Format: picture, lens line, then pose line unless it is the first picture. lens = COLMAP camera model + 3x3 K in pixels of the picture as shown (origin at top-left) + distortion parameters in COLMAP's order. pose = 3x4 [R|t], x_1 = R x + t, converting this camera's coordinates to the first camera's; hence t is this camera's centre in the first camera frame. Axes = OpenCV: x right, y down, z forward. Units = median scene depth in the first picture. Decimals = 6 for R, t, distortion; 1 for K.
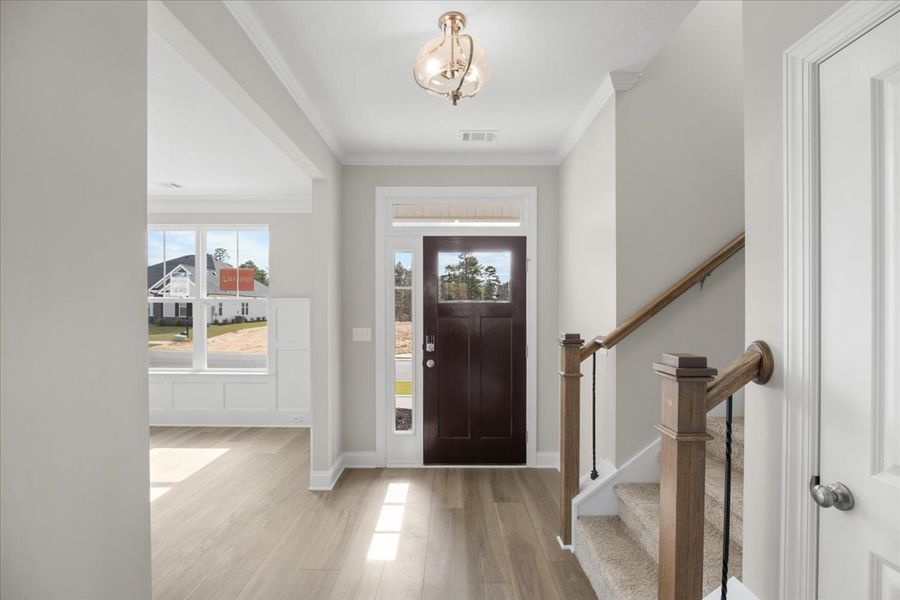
lens RADIAL K [[396.1, 0, 446.0], [0, 396.1, 304.1], [0, 0, 1]] dist [-0.010491, -0.000507]
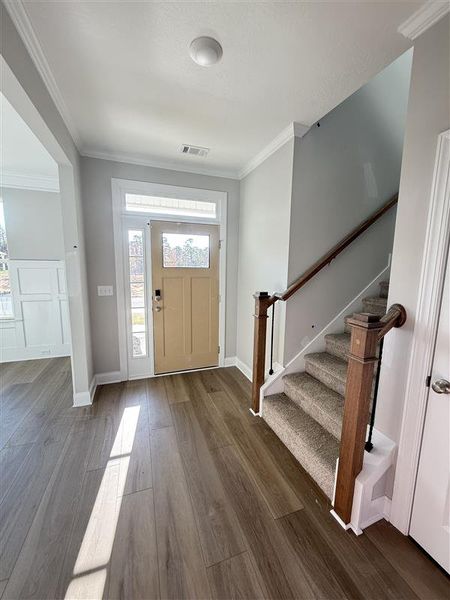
lens RADIAL K [[240.3, 0, 226.3], [0, 240.3, 294.4], [0, 0, 1]] dist [0.006519, -0.000590]
pose [[0.938840, -0.028316, 0.343187, -0.136241], [-0.017960, 0.991231, 0.130917, -0.034335], [-0.343884, -0.129074, 0.930099, 0.104663]]
